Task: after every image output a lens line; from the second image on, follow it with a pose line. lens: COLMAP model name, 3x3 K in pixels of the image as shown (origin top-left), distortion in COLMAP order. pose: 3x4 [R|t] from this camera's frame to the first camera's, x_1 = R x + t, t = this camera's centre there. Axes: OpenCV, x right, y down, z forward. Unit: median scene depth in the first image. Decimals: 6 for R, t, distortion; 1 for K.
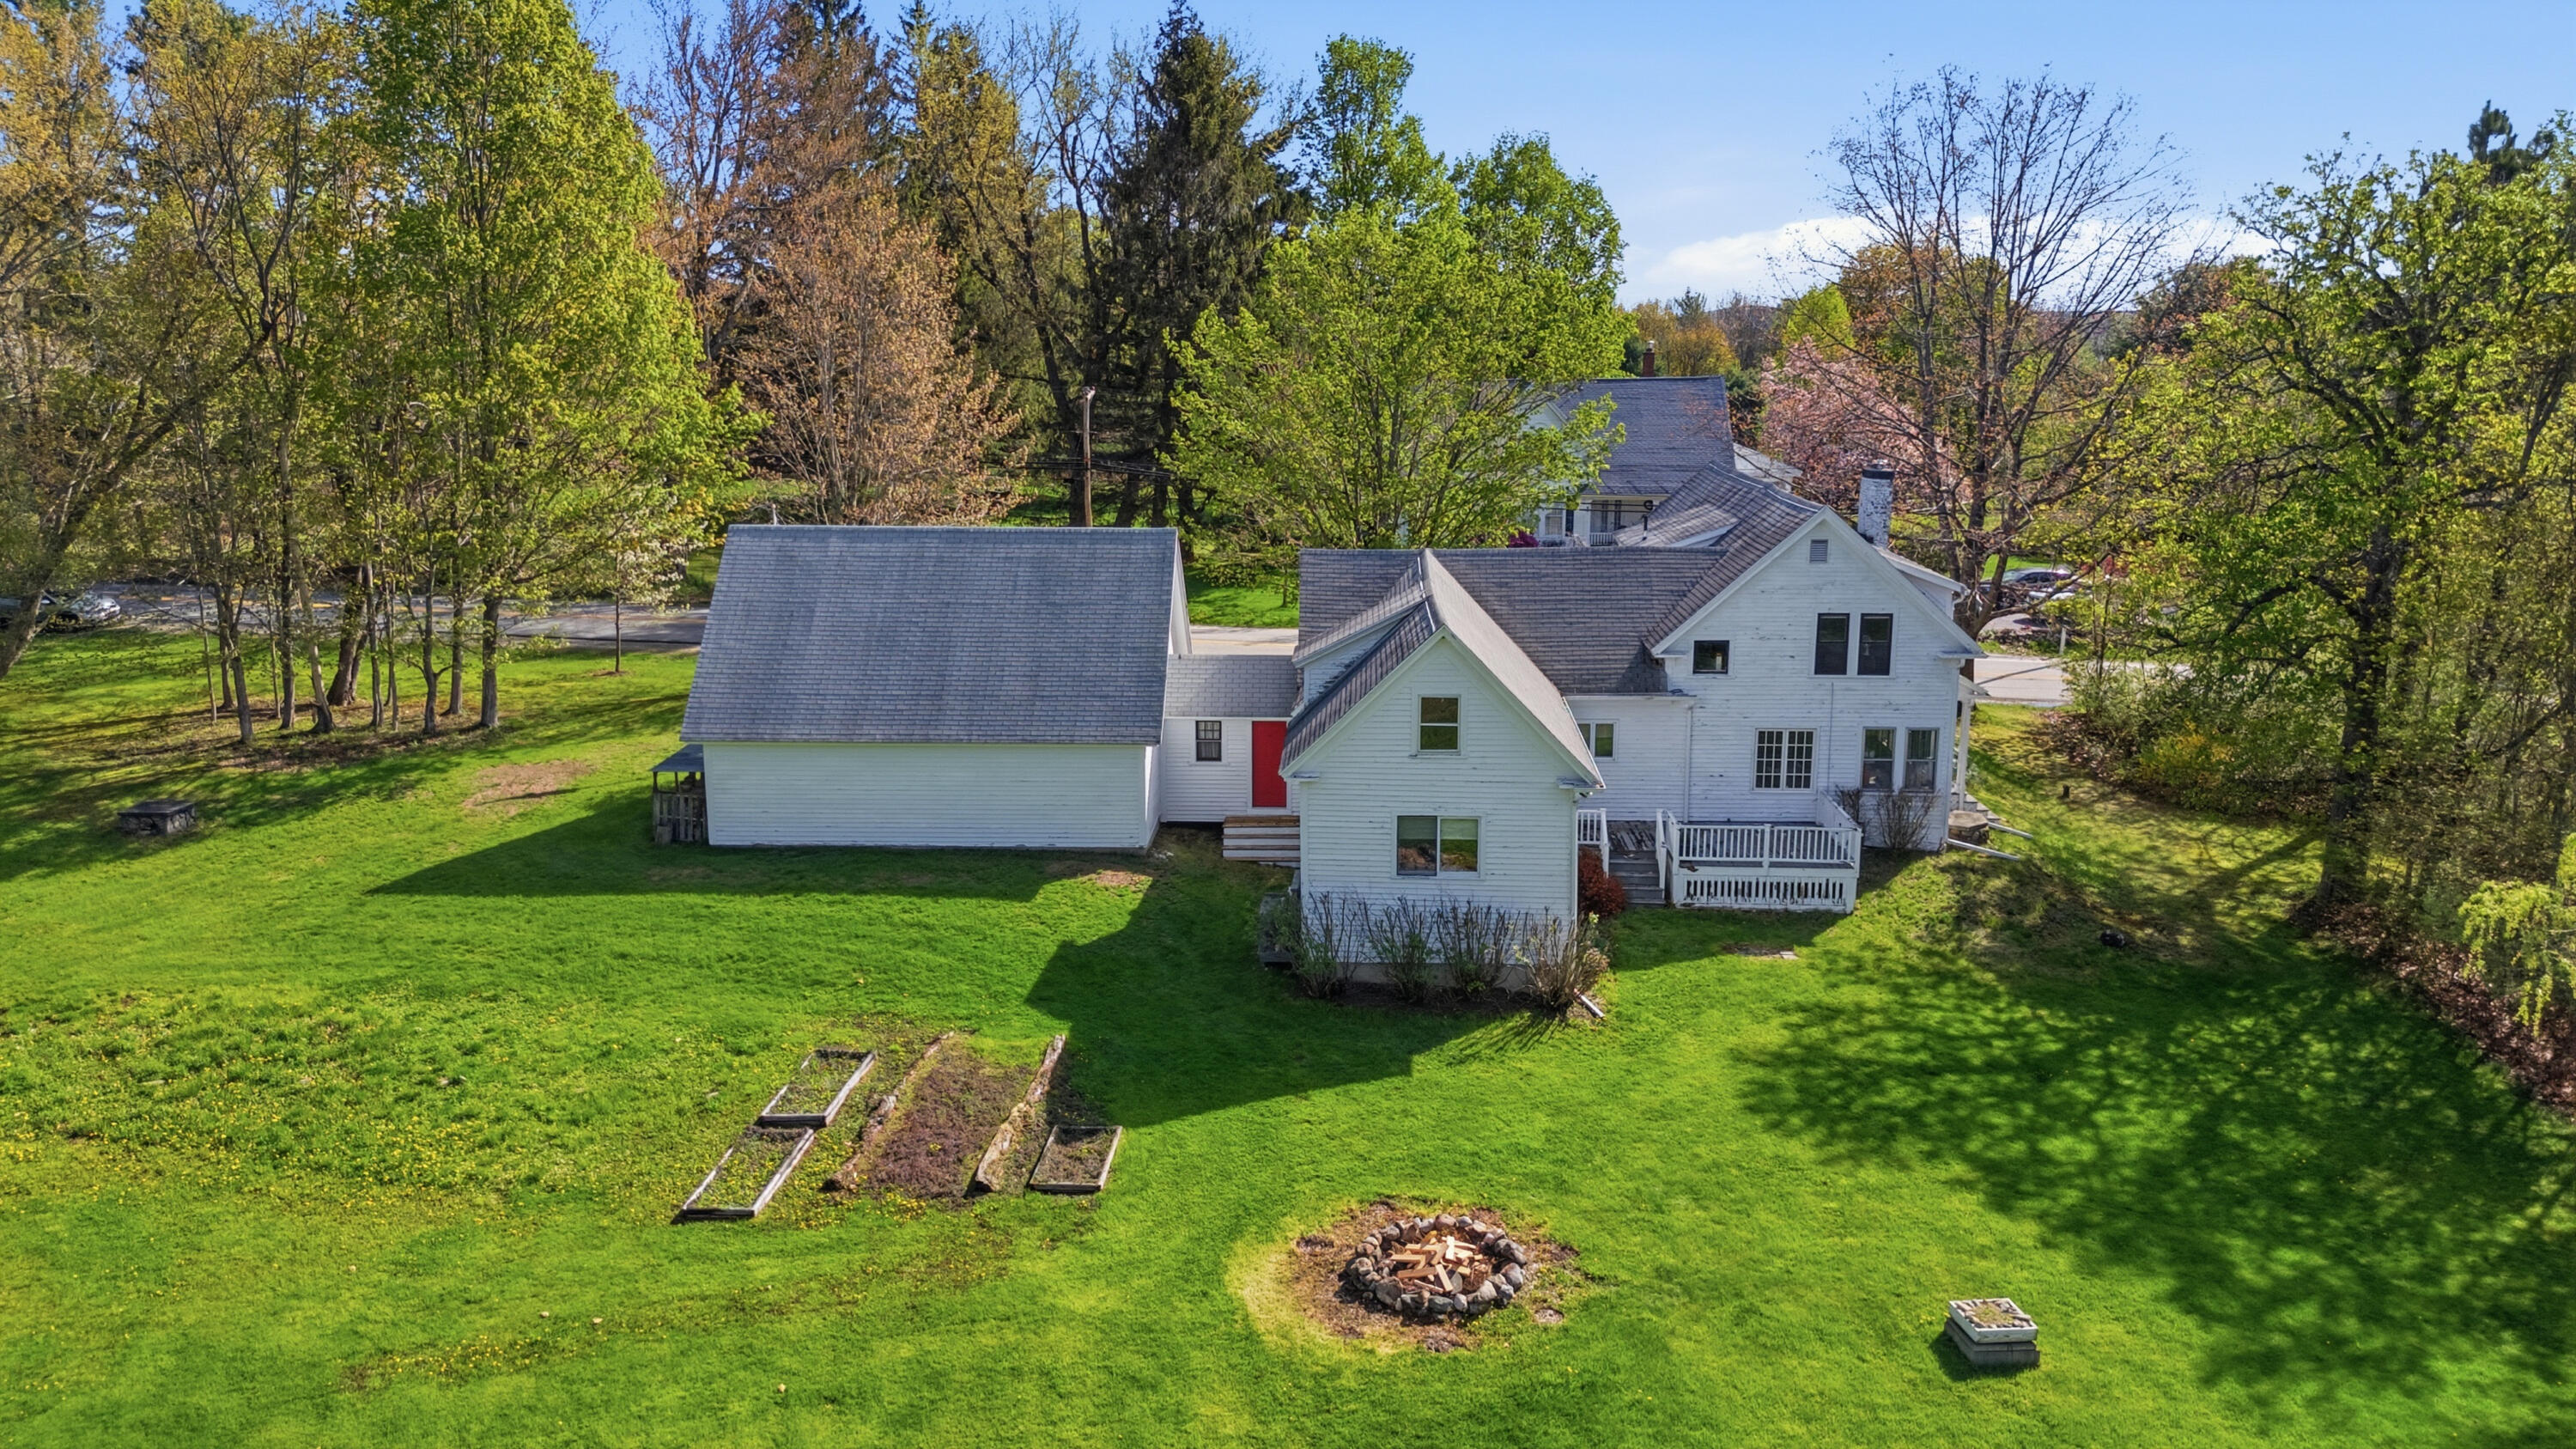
lens RADIAL K [[1892.0, 0, 1285.6], [0, 1892.0, 733.8], [0, 0, 1]] dist [0.065603, -0.057768]
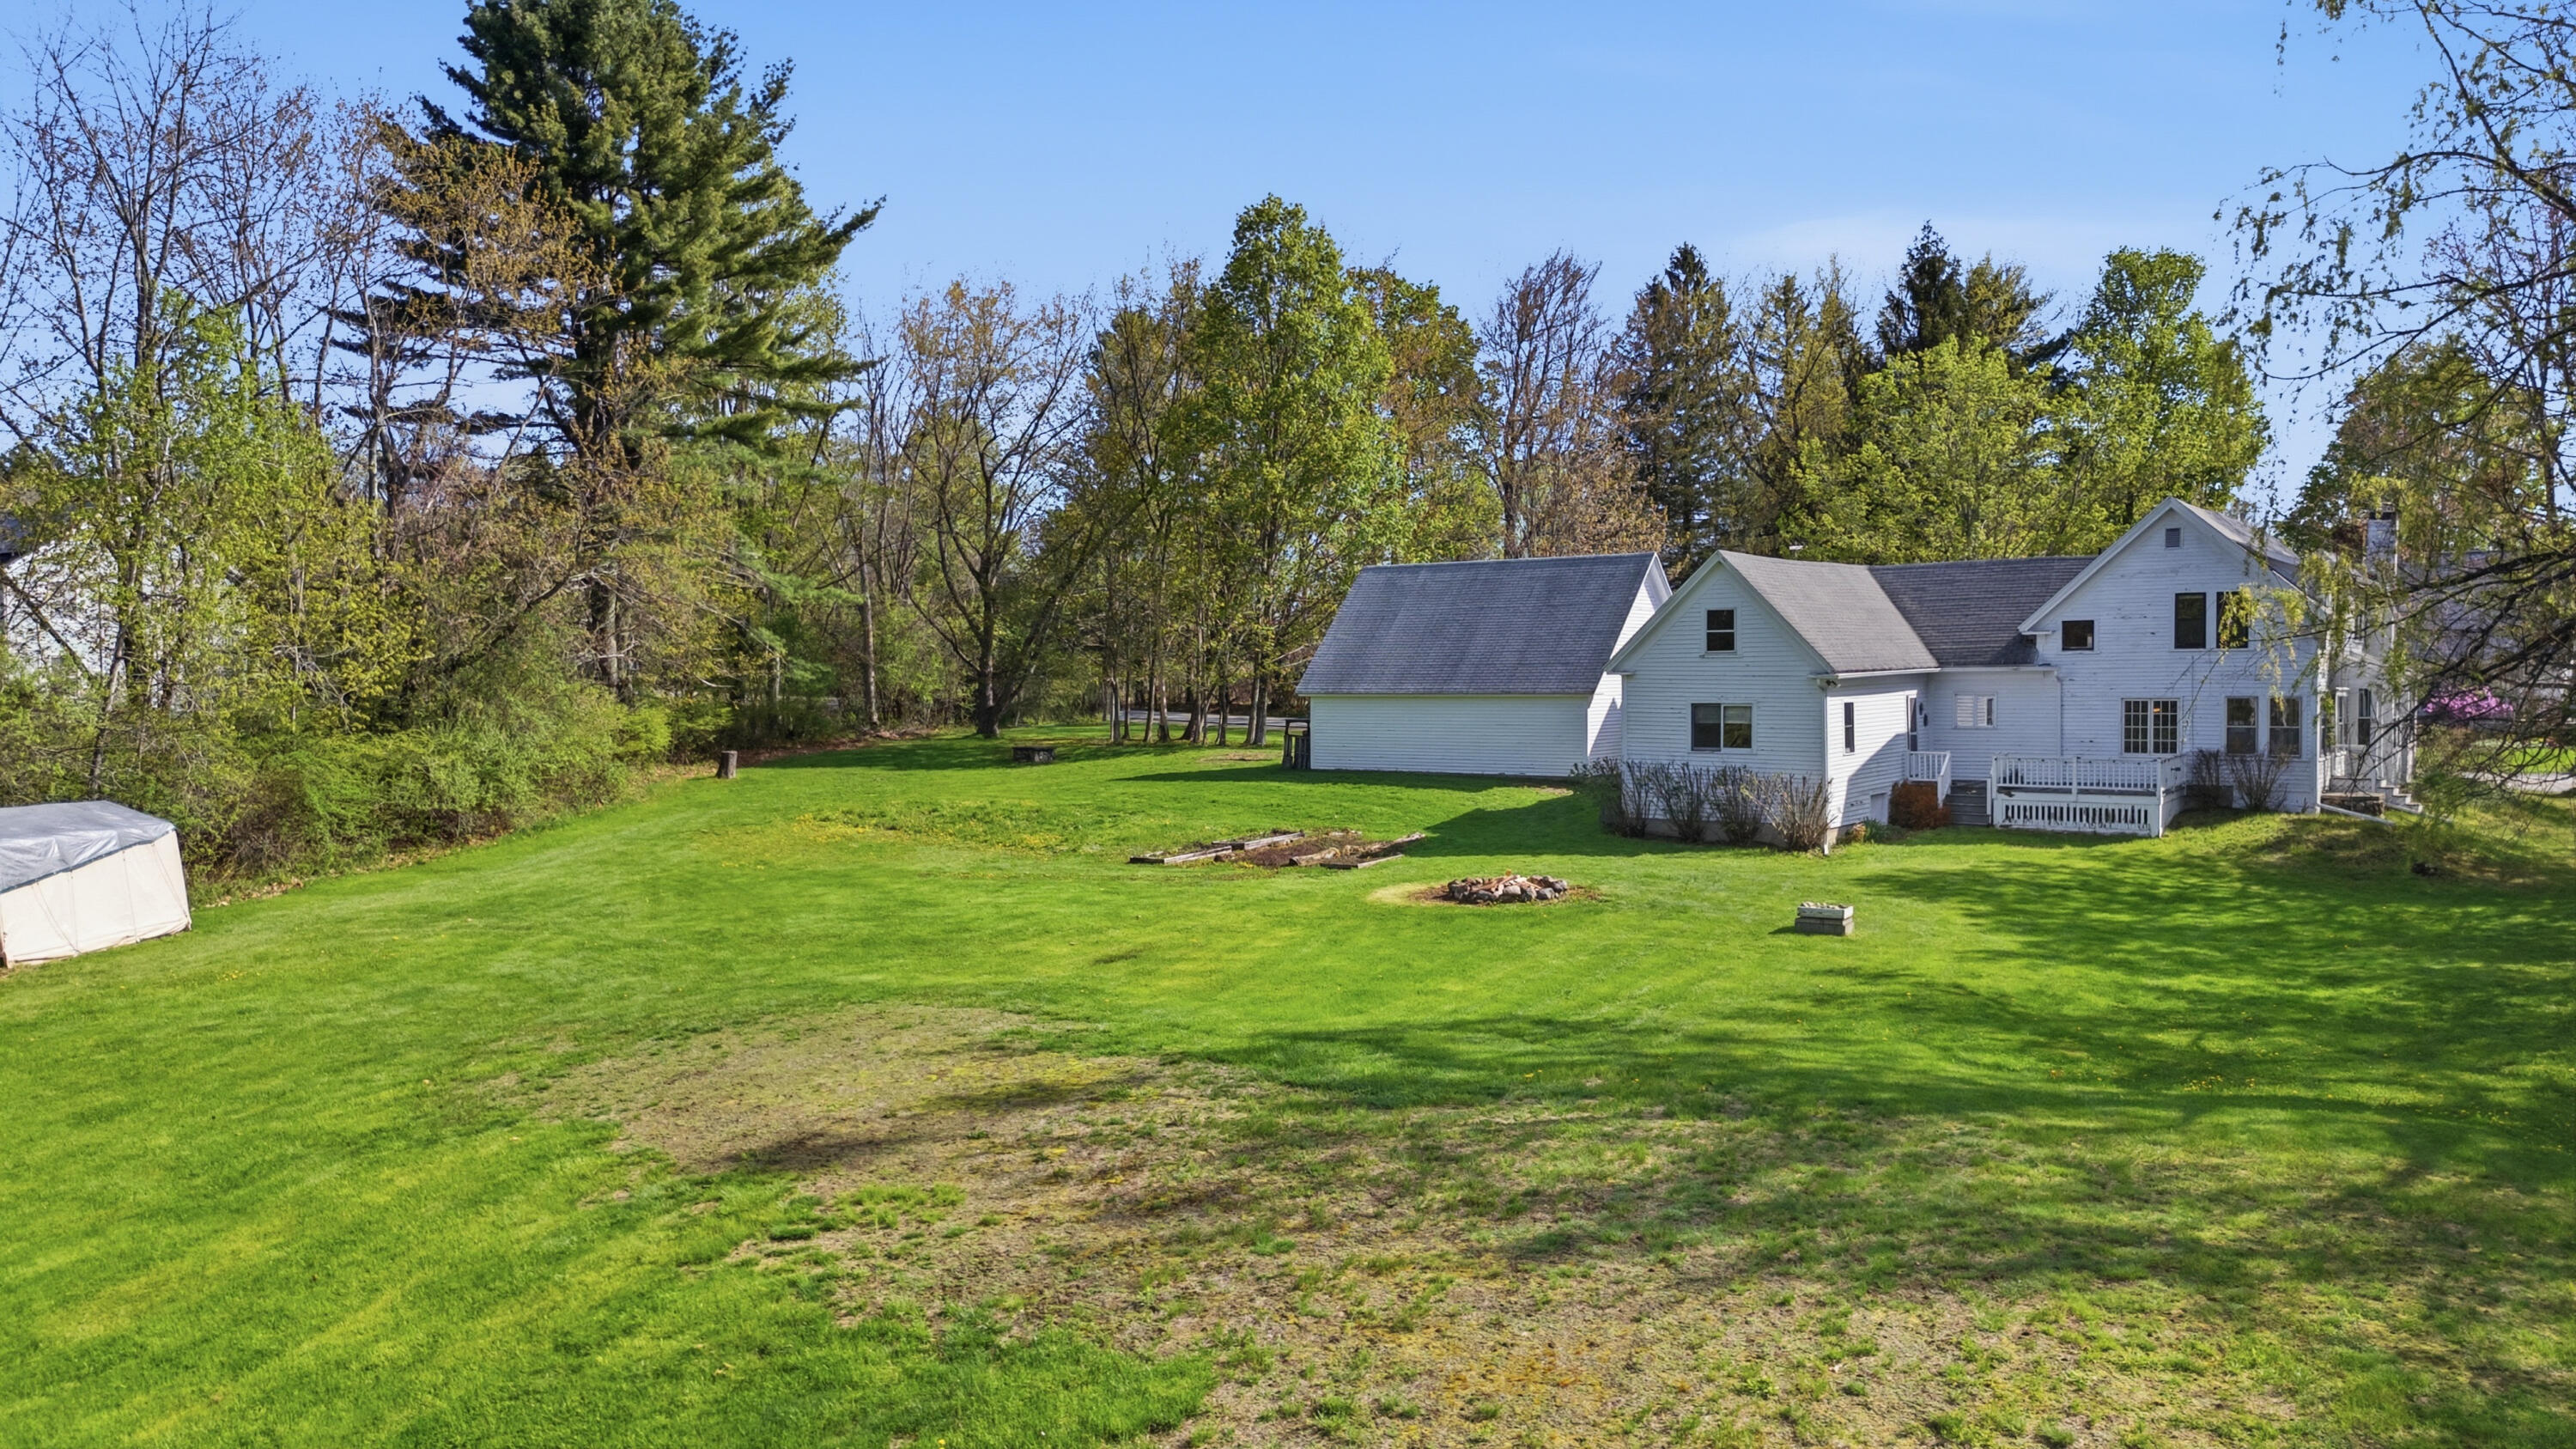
lens RADIAL K [[1892.0, 0, 1284.2], [0, 1892.0, 731.3], [0, 0, 1]] dist [0.065603, -0.057768]
pose [[0.844487, 0.011207, -0.535458, 0.453330], [-0.109129, 0.982407, -0.151549, 0.252327], [0.524339, 0.186415, 0.830854, -0.206981]]
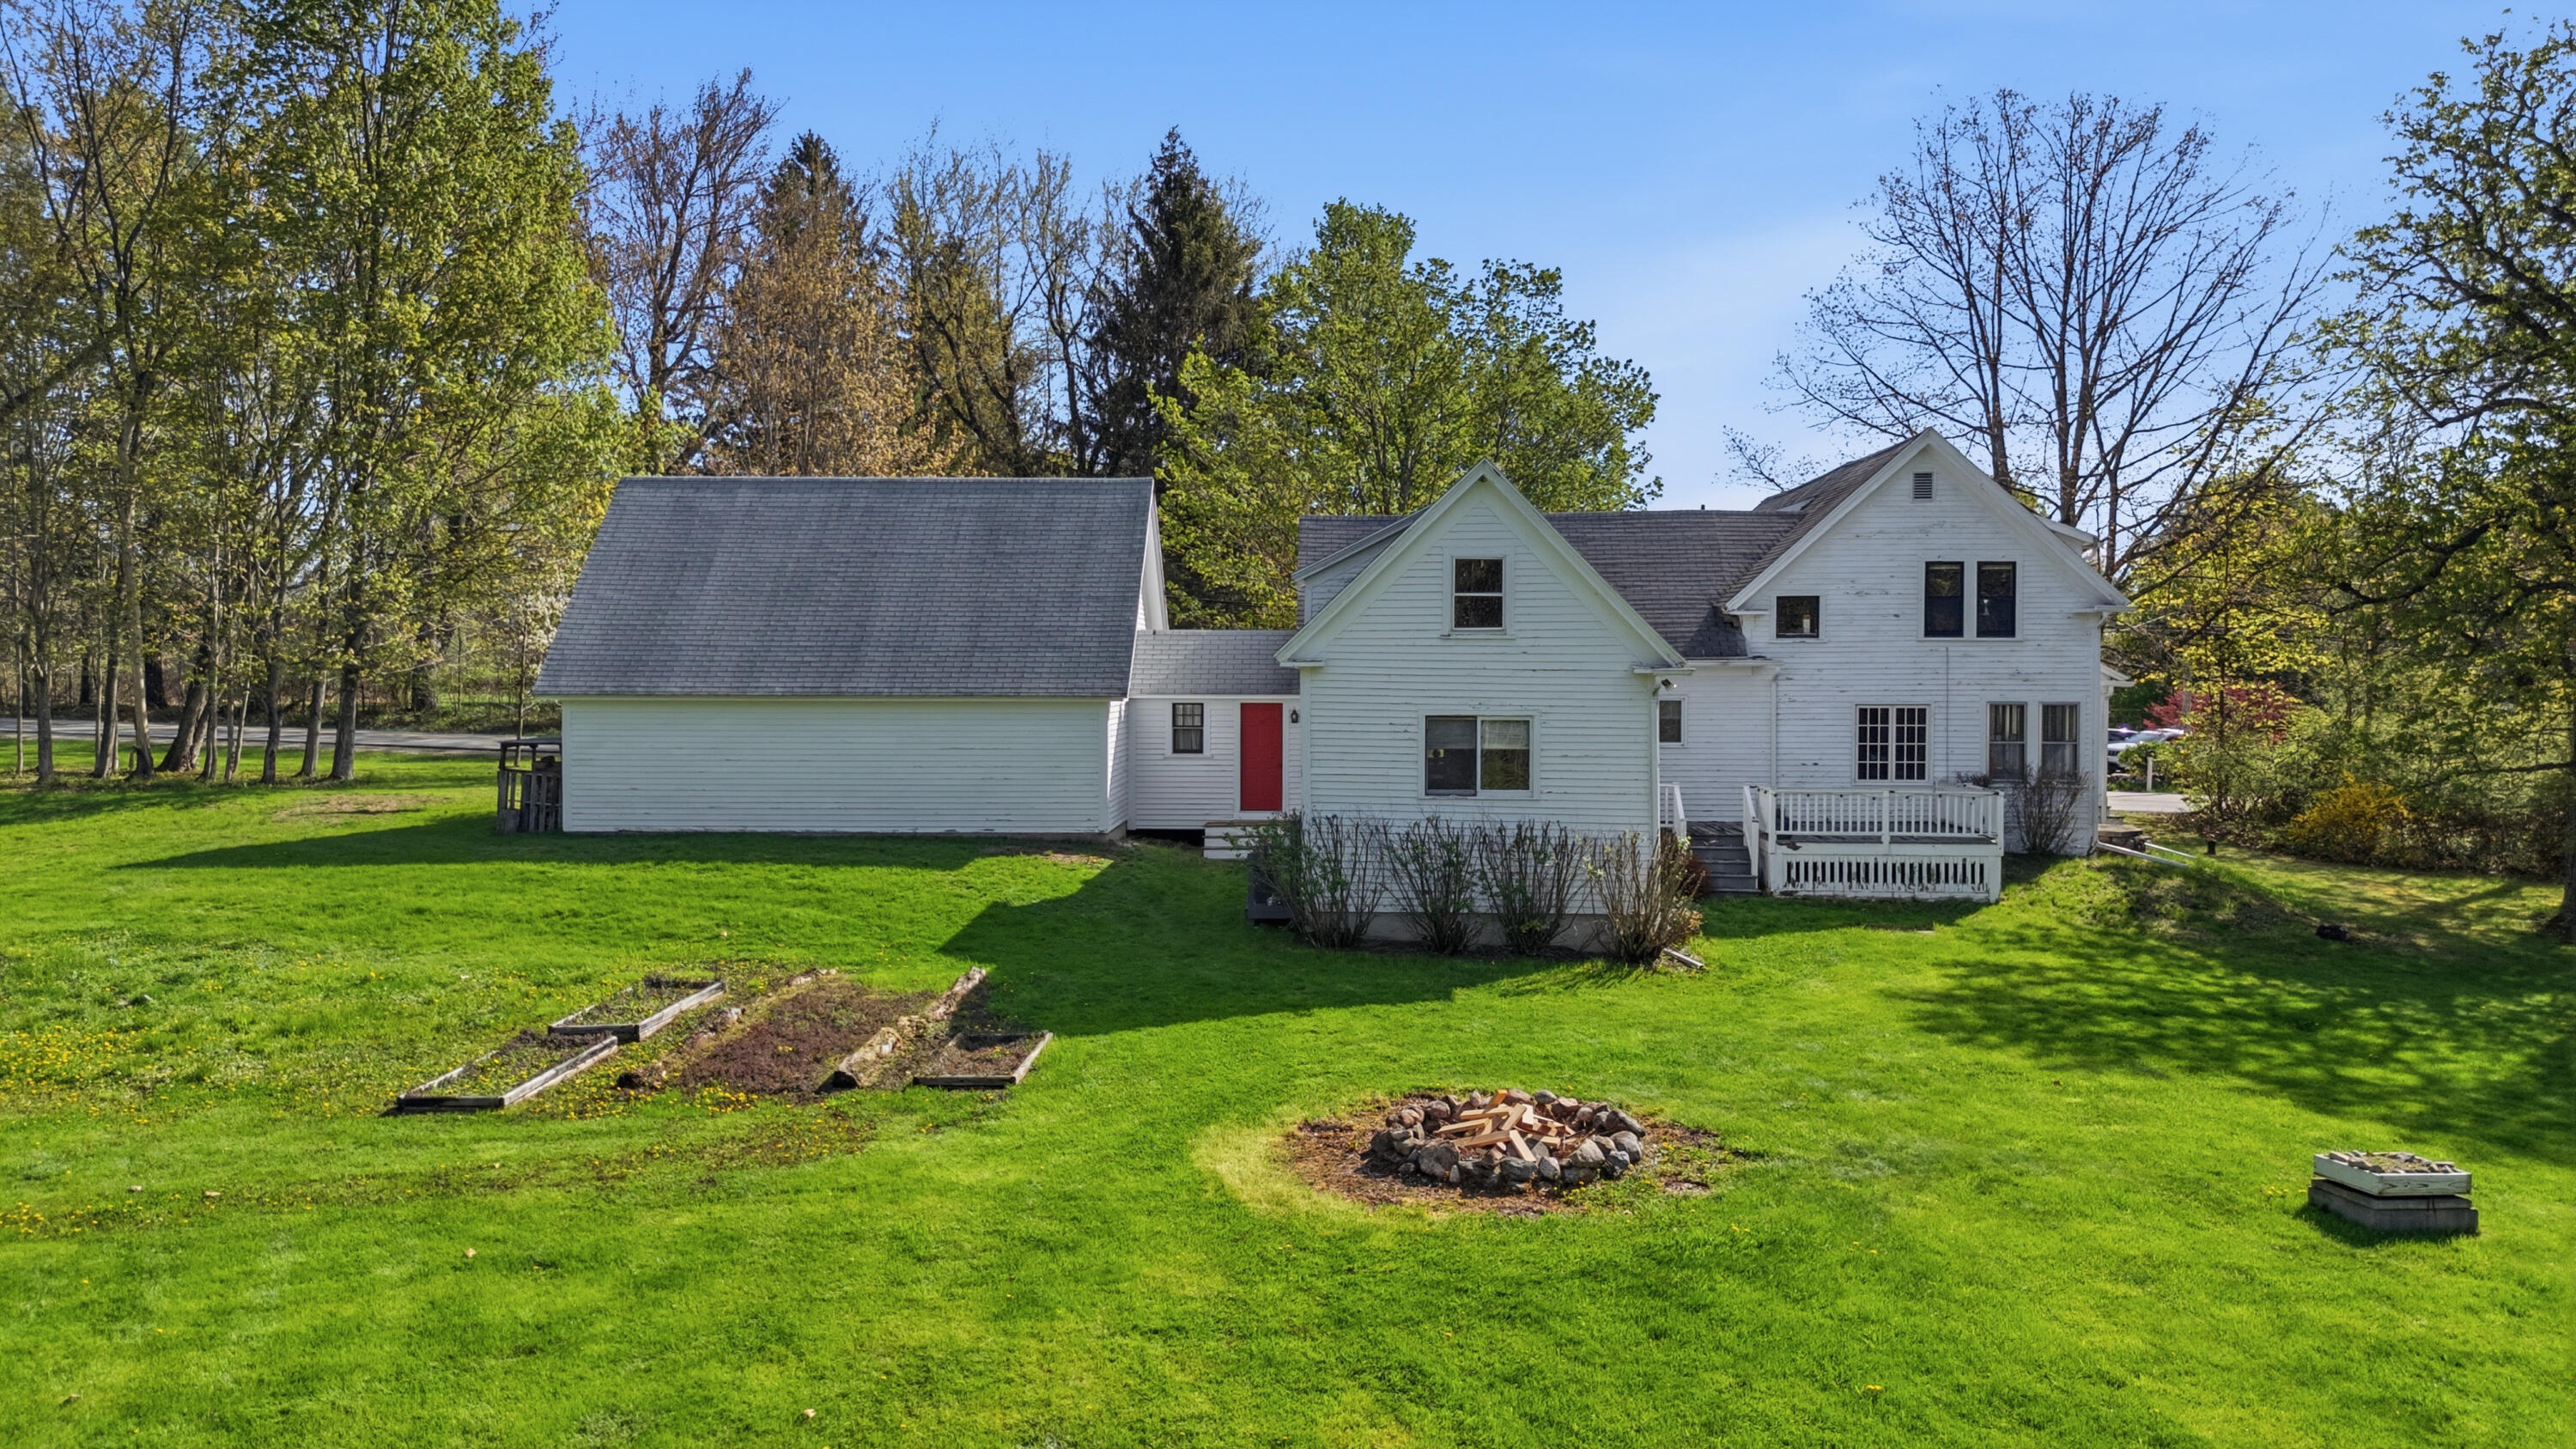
lens RADIAL K [[1892.0, 0, 1286.9], [0, 1892.0, 737.6], [0, 0, 1]] dist [0.065603, -0.057768]
pose [[0.999991, 0.002784, 0.003207, -0.000420], [-0.002165, 0.983892, -0.178752, 0.164872], [-0.003653, 0.178743, 0.983889, 0.203850]]
